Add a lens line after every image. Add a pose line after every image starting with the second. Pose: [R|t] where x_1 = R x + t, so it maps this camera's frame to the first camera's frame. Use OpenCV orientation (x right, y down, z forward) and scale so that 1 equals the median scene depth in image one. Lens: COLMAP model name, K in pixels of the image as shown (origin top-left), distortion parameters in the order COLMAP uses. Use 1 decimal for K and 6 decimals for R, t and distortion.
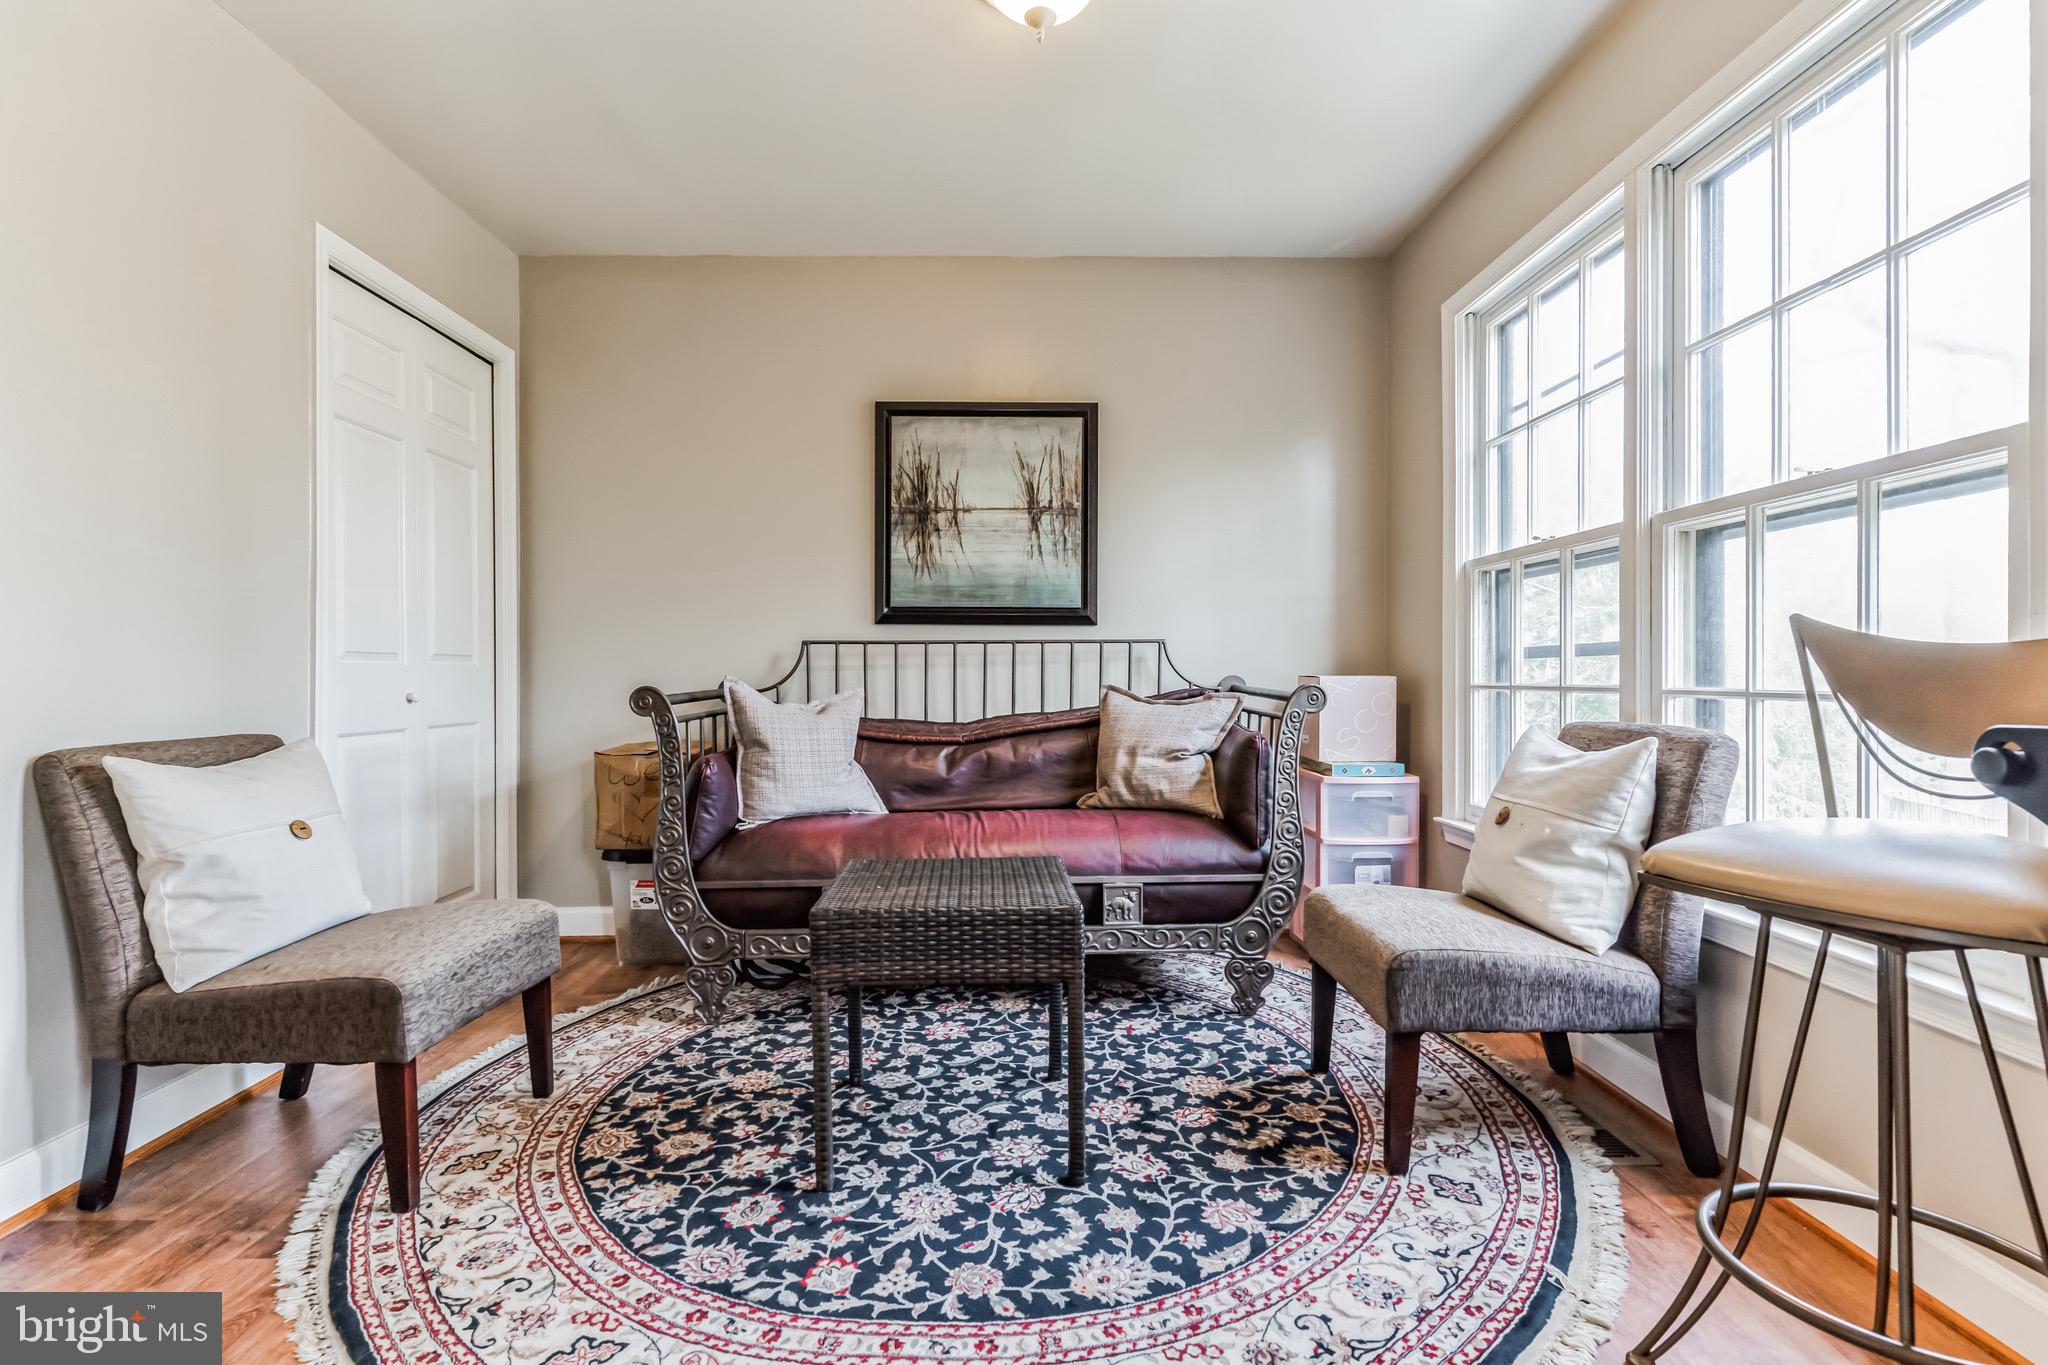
lens RADIAL K [[979.9, 0, 1035.4], [0, 979.9, 632.3], [0, 0, 1]] dist [0.001063, 0.000252]
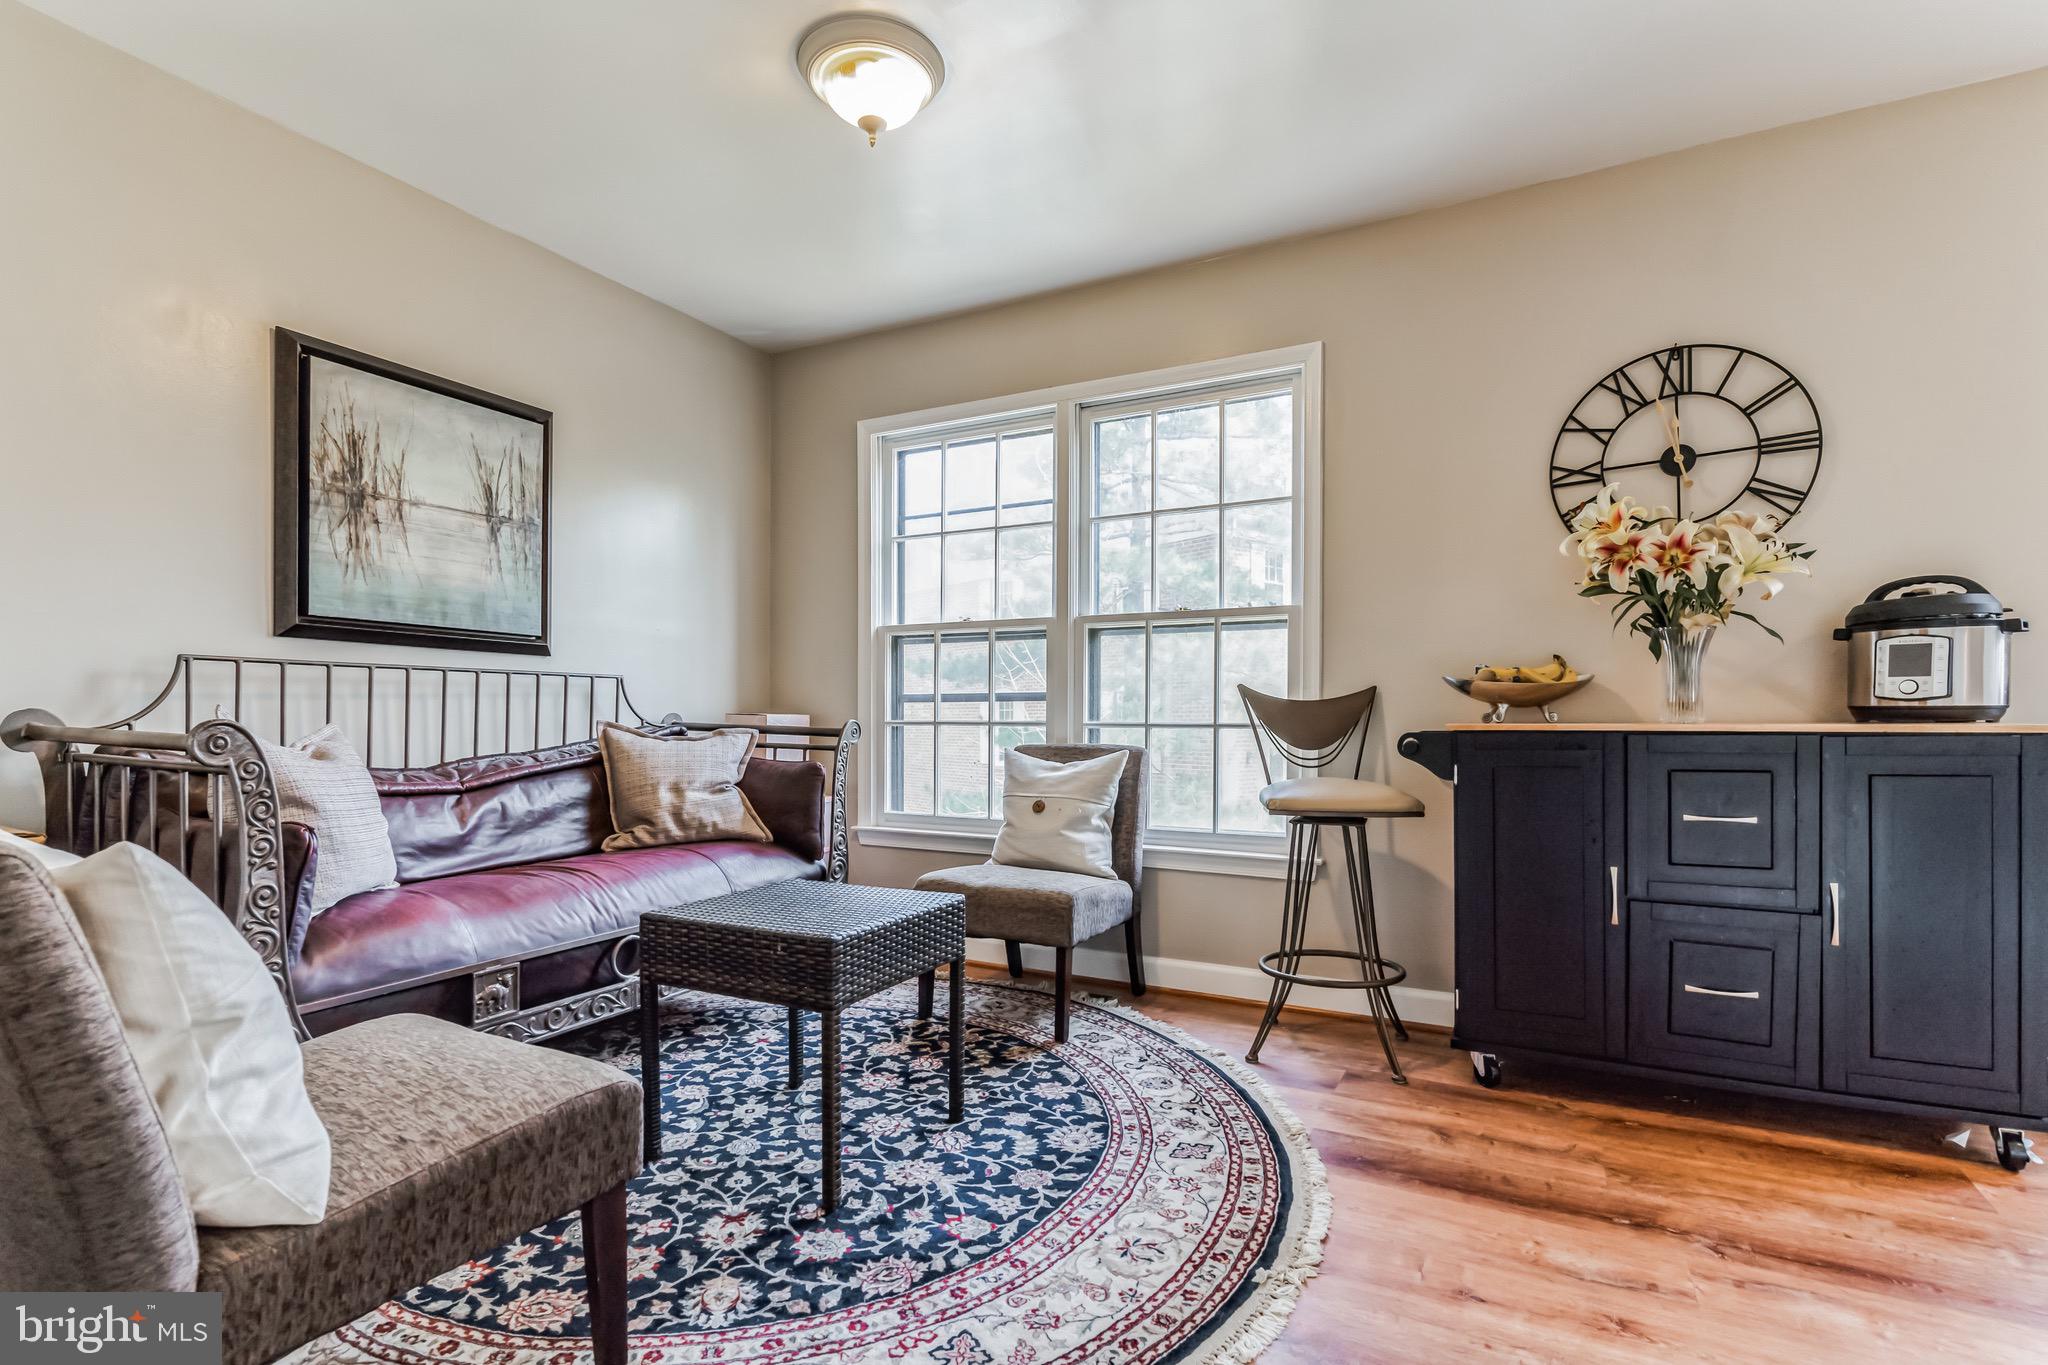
lens RADIAL K [[977.6, 0, 1024.0], [0, 977.6, 682.5], [0, 0, 1]] dist [0.001629, -0.000336]
pose [[0.490800, 0.037682, 0.870457, -0.760603], [-0.042546, 0.998909, -0.019254, 0.023207], [-0.870233, -0.027584, 0.491867, 0.250974]]
